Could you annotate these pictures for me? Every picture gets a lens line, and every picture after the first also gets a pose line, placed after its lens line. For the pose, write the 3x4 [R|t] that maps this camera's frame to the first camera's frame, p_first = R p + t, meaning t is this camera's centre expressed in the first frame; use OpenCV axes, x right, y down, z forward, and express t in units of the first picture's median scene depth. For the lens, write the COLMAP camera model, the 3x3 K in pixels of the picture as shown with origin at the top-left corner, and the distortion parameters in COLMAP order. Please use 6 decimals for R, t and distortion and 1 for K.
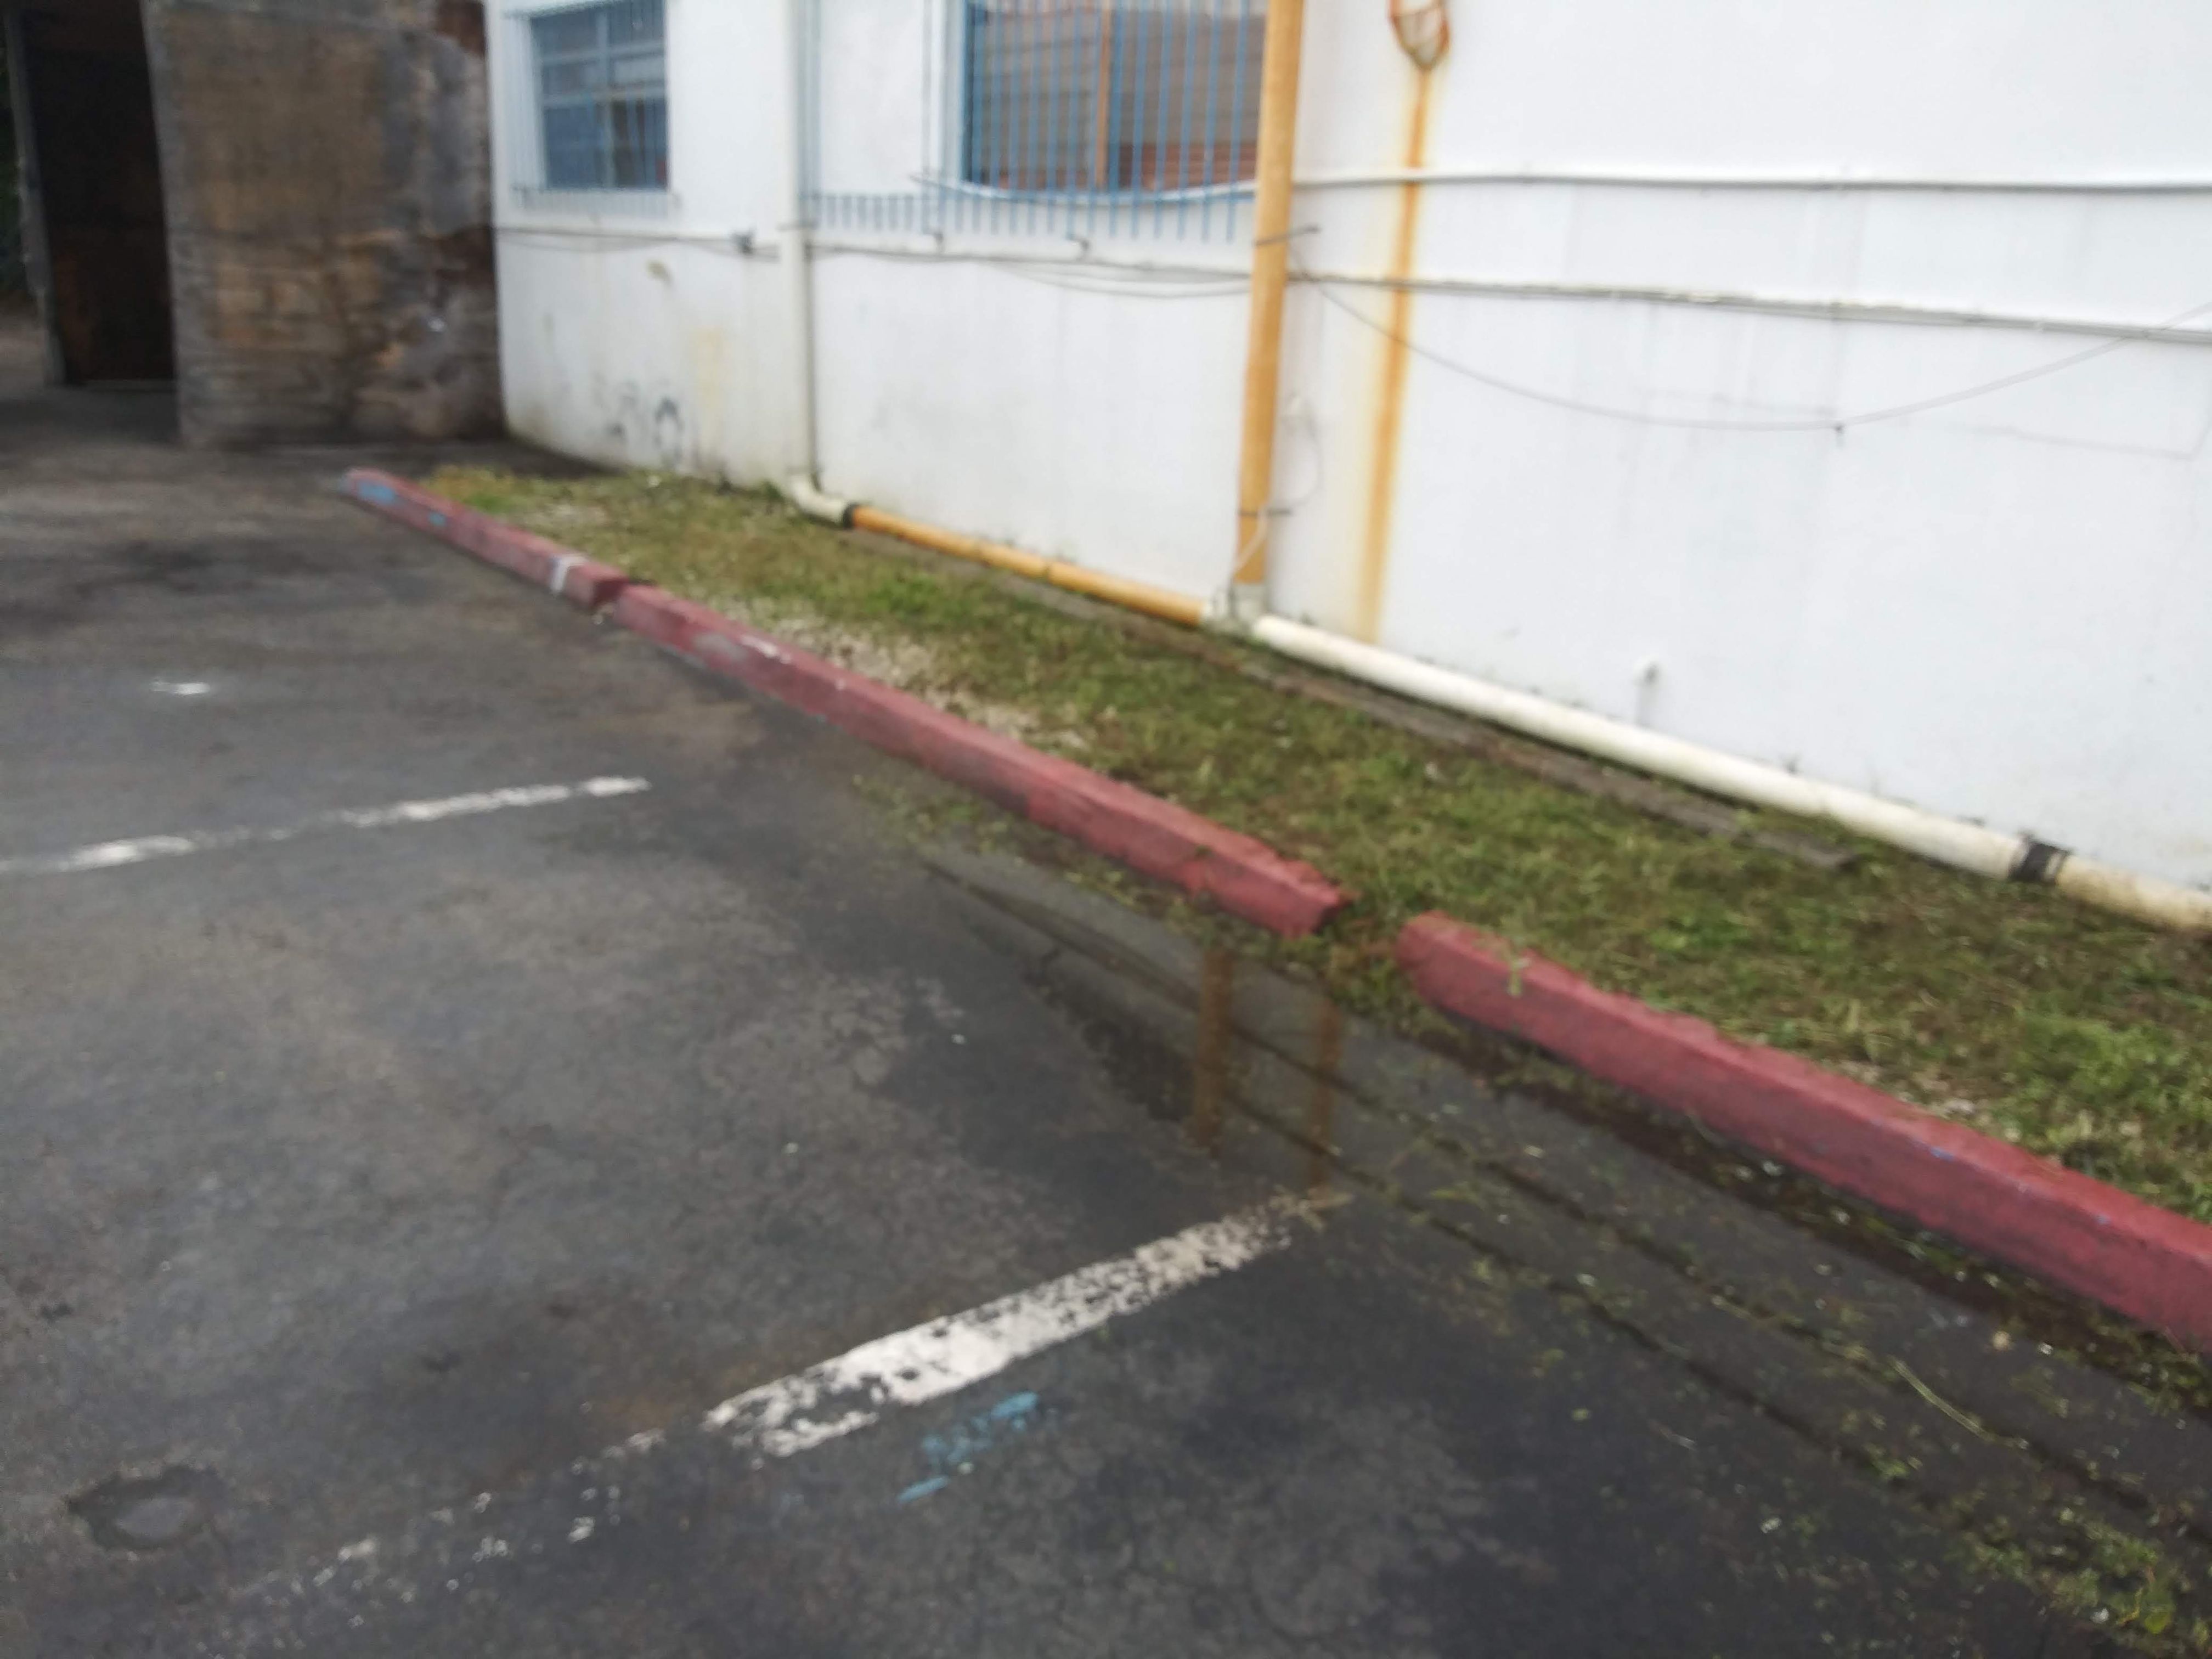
lens RADIAL K [[1753.1, 0, 1124.9], [0, 1753.1, 808.7], [0, 0, 1]] dist [0.017779, -0.048993]
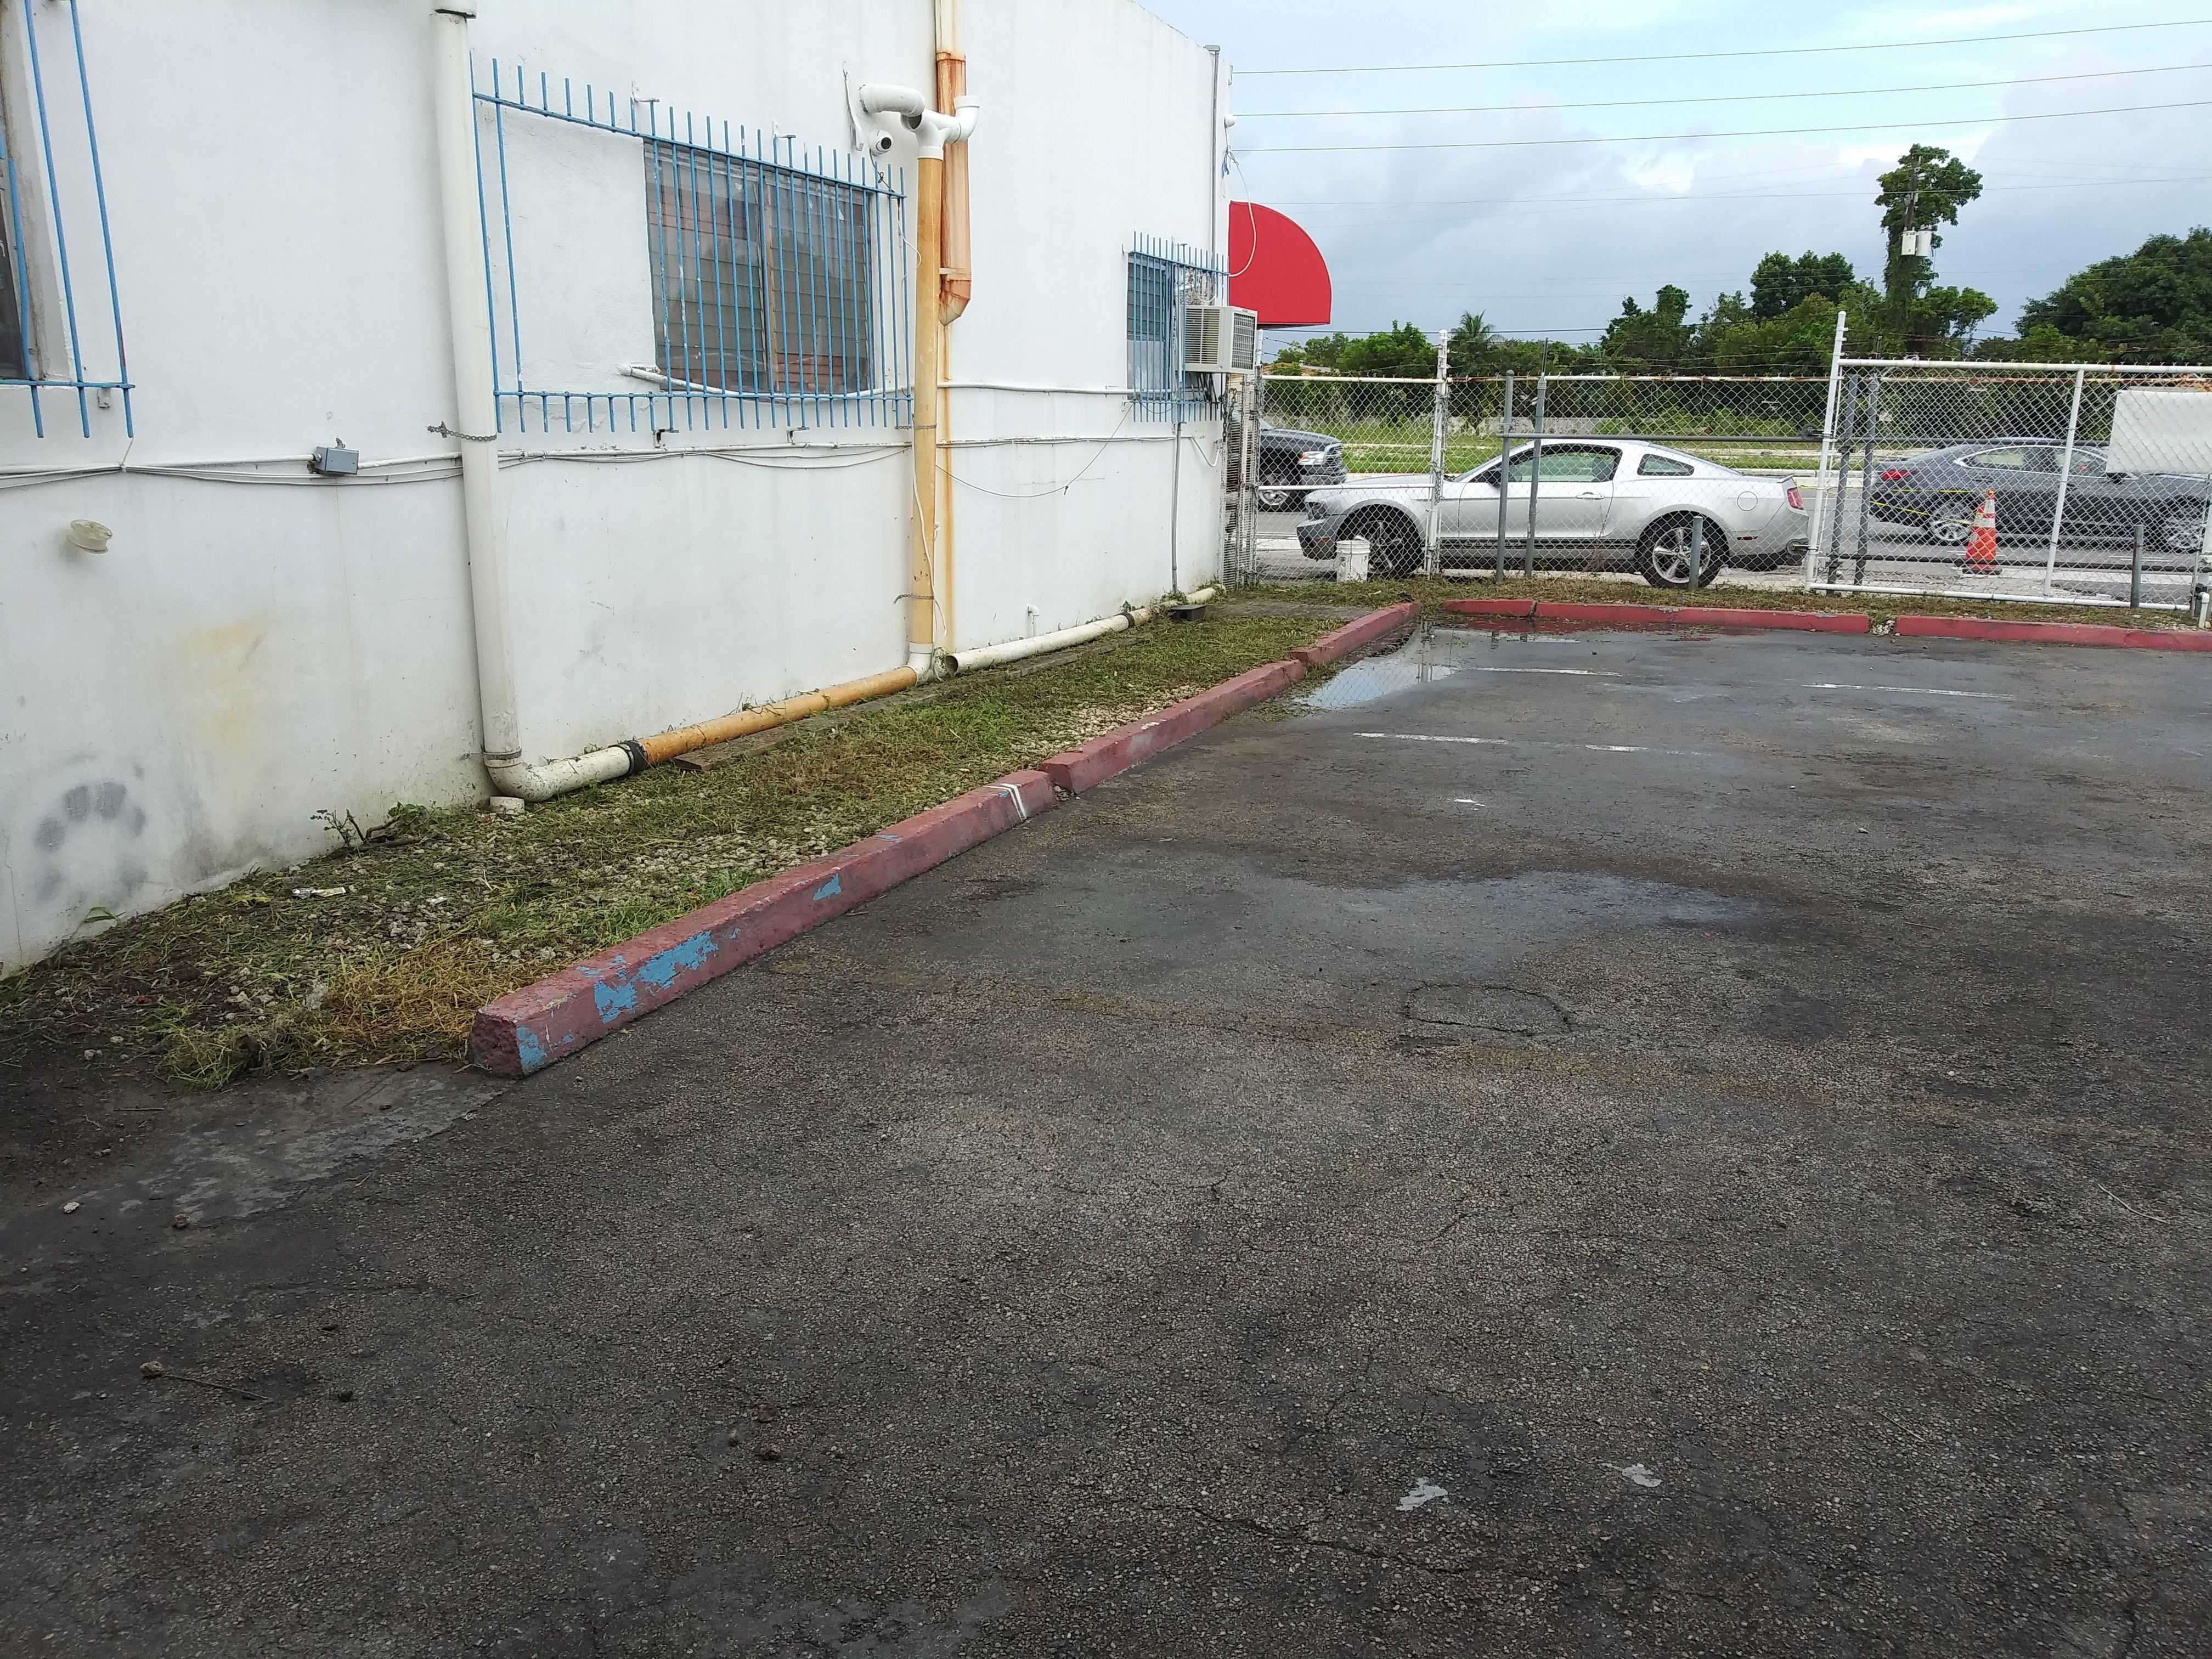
lens RADIAL K [[1708.5, 0, 1145.2], [0, 1708.5, 795.1], [0, 0, 1]] dist [0.035242, -0.078203]
pose [[-0.511237, -0.234263, 0.826896, -1.262773], [0.234407, 0.887649, 0.396399, -0.547563], [-0.826855, 0.396484, -0.398886, 1.466393]]
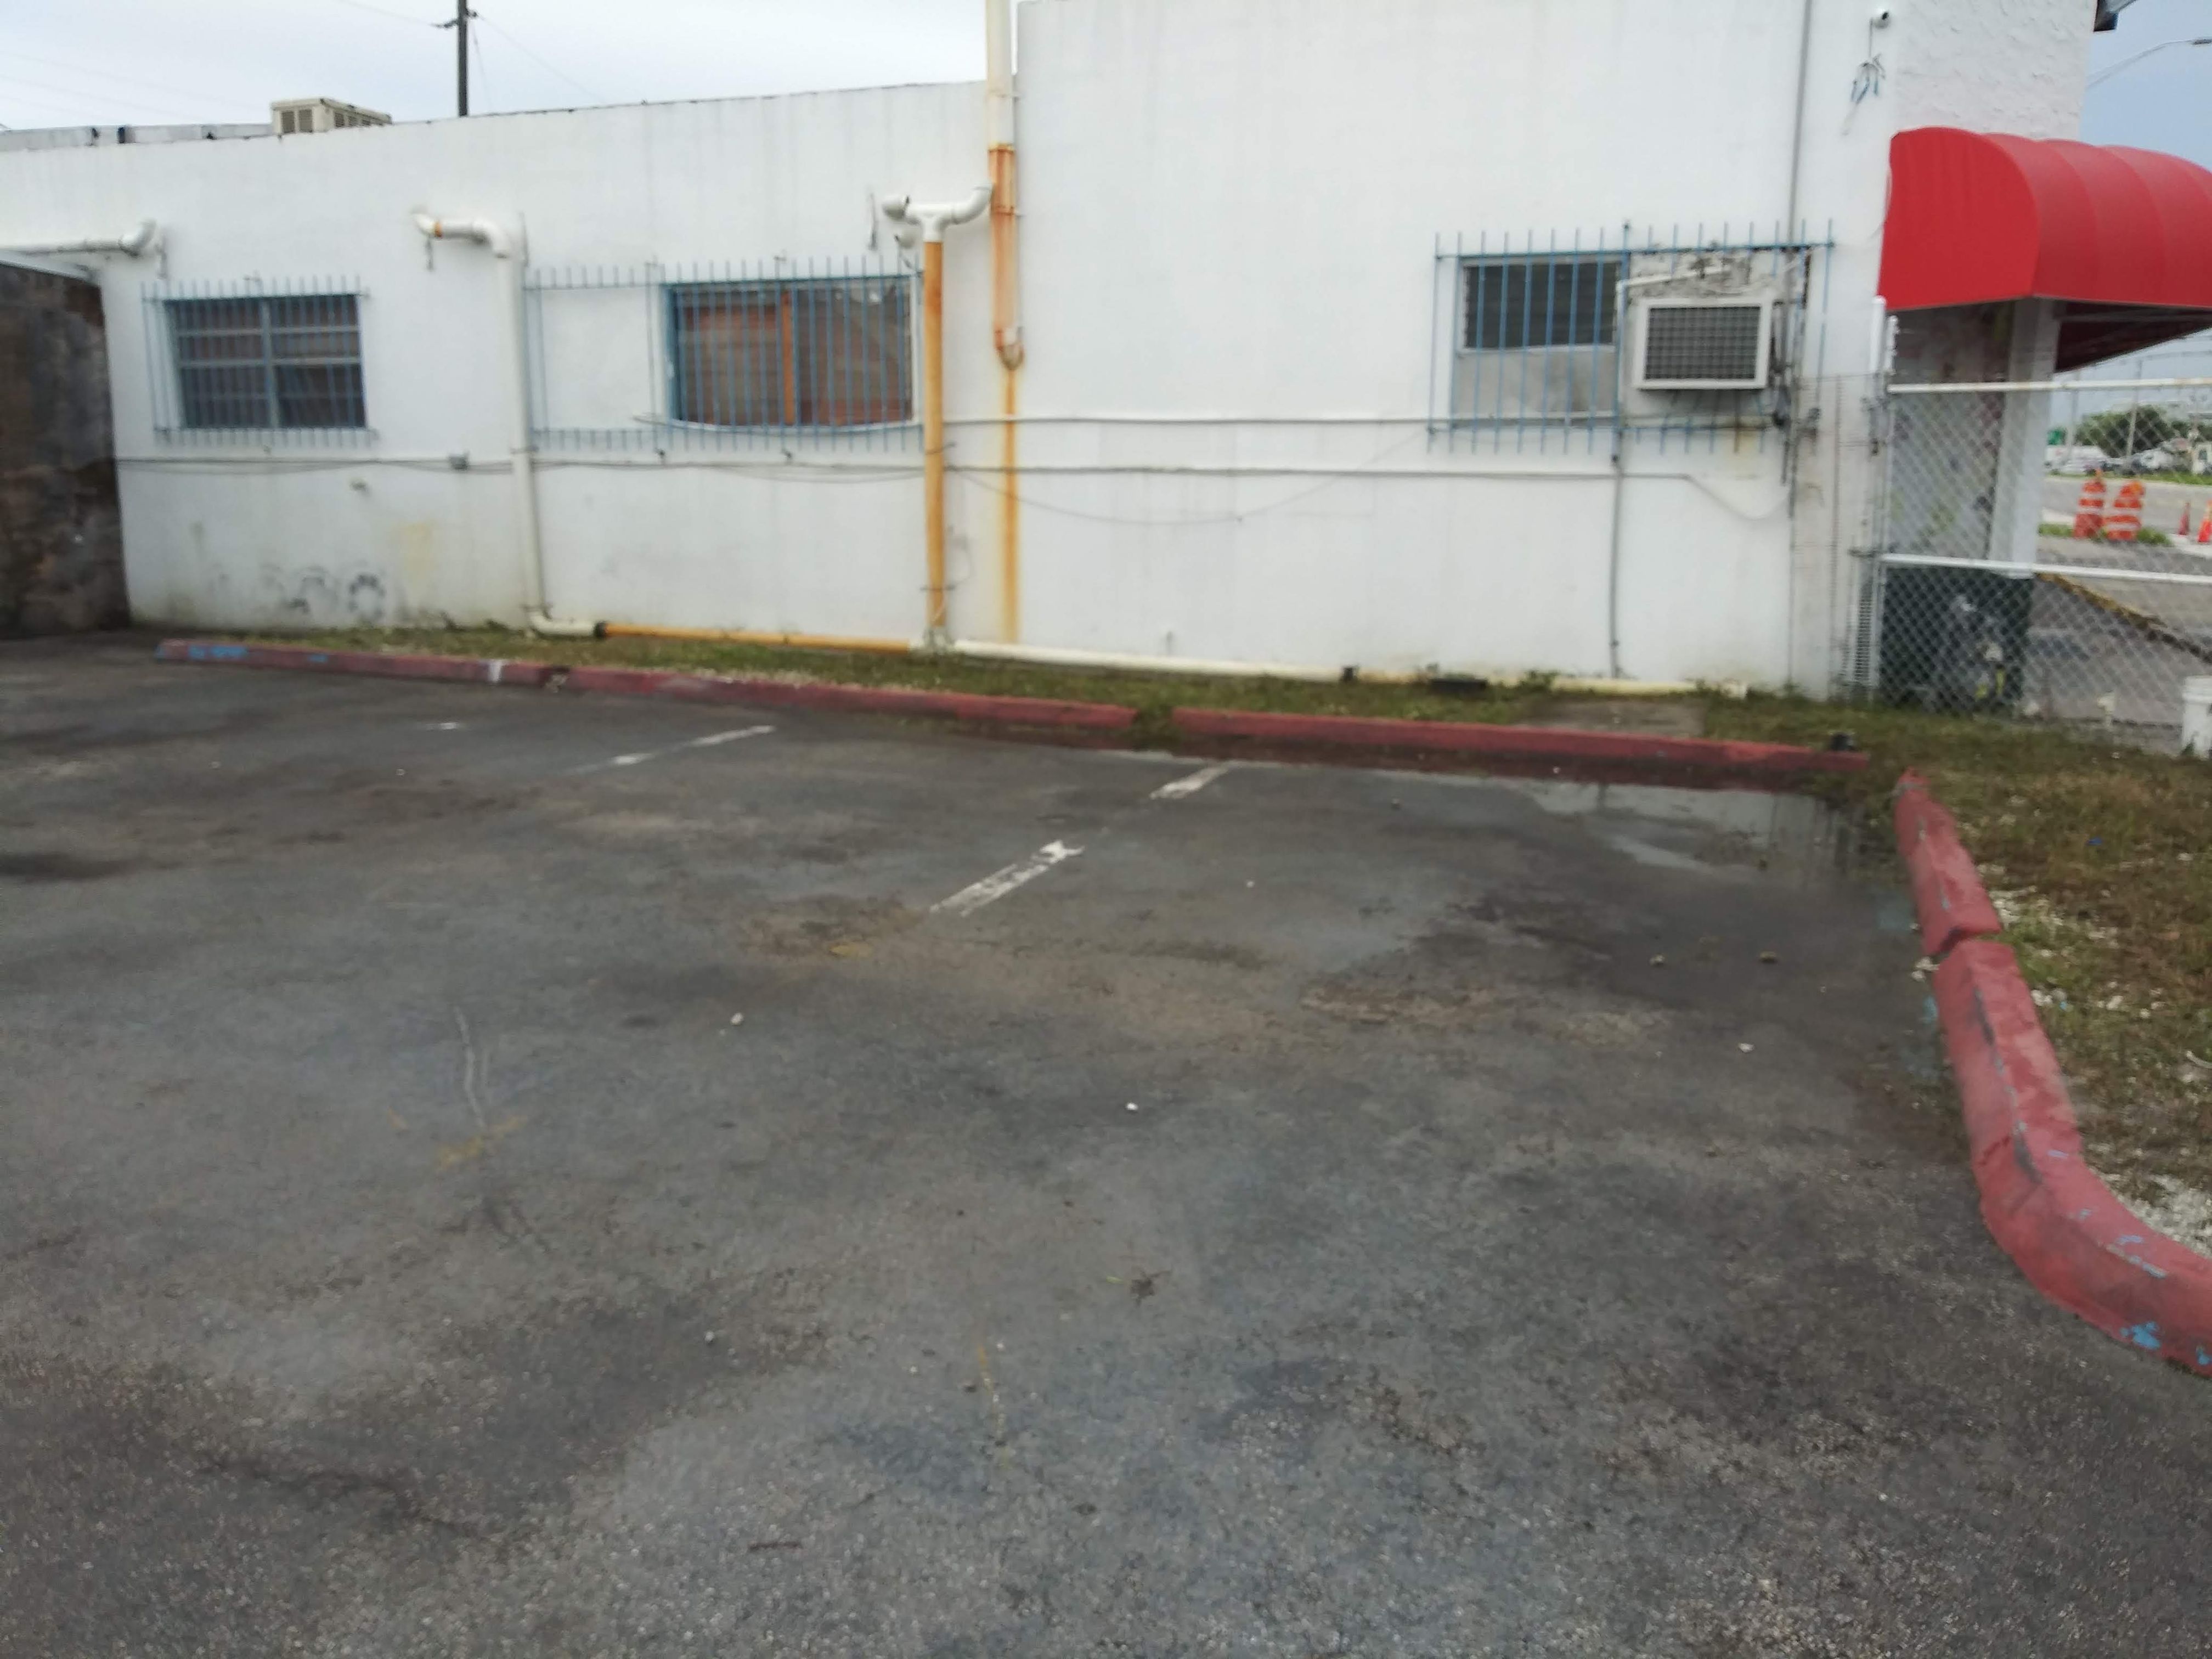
lens RADIAL K [[1708.5, 0, 1123.1], [0, 1708.5, 841.1], [0, 0, 1]] dist [0.035242, -0.078203]
pose [[0.848559, -0.152068, 0.506777, -0.727436], [0.190047, 0.981489, -0.023706, 0.181009], [-0.493791, 0.116427, 0.861751, -0.667743]]
